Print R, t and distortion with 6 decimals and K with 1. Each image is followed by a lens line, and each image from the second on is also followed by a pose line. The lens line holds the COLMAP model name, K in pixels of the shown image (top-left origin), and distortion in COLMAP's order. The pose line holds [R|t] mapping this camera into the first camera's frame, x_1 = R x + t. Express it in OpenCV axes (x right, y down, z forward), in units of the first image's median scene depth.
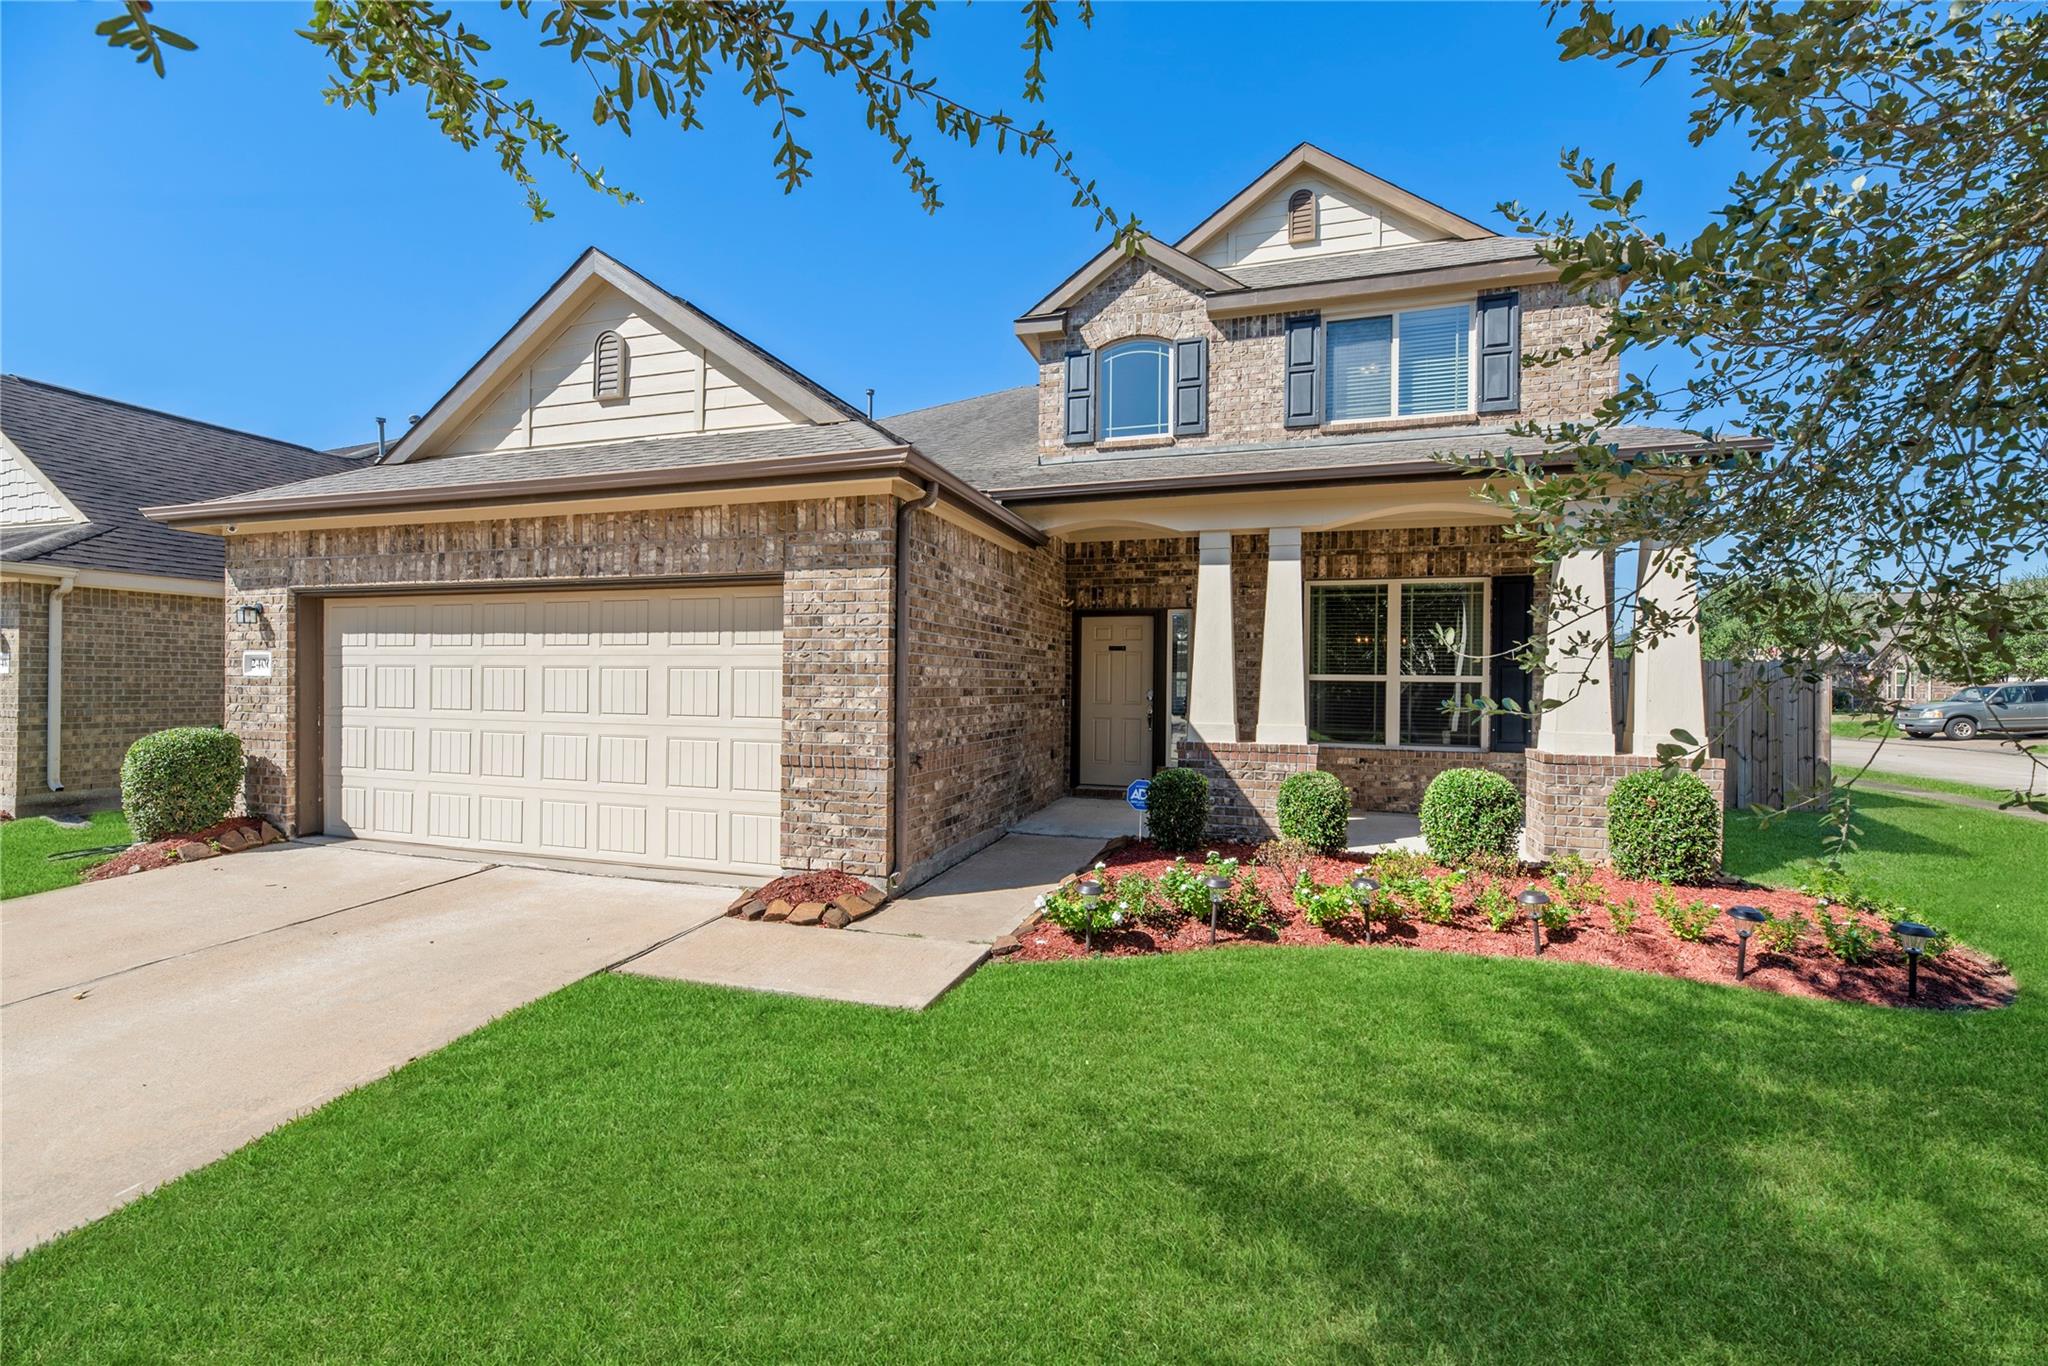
lens RADIAL K [[826.0, 0, 1037.6], [0, 826.0, 671.2], [0, 0, 1]] dist [0.000538, -0.000268]
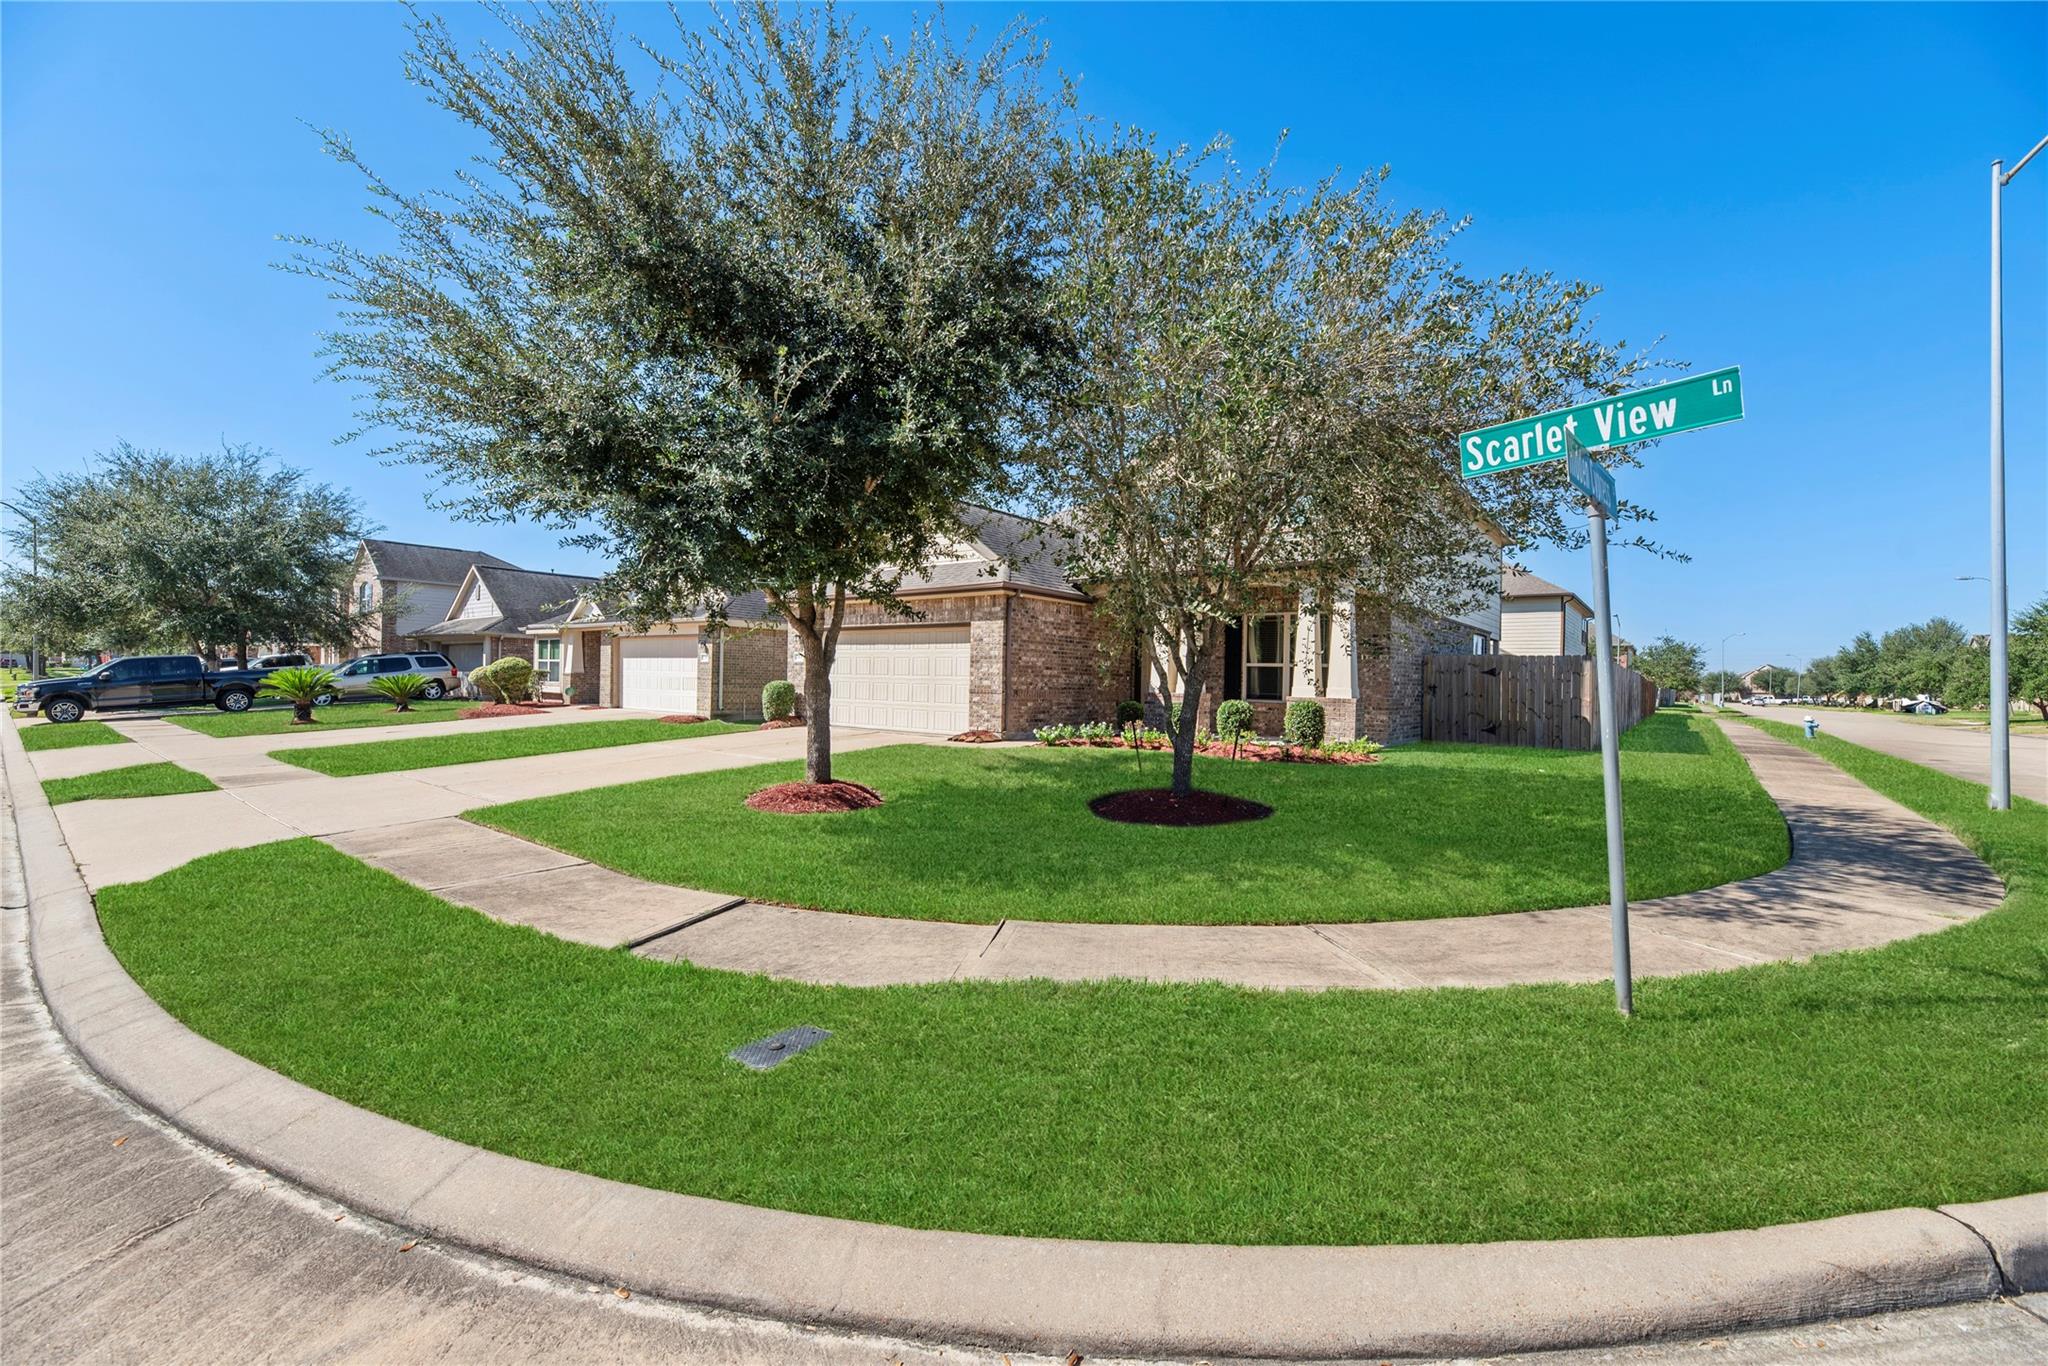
lens RADIAL K [[826.0, 0, 1017.4], [0, 826.0, 672.2], [0, 0, 1]] dist [0.000538, -0.000268]
pose [[0.922319, 0.006828, -0.386369, 0.892501], [-0.008210, 0.999964, -0.001927, 0.050020], [0.386342, 0.004949, 0.922342, -1.459824]]
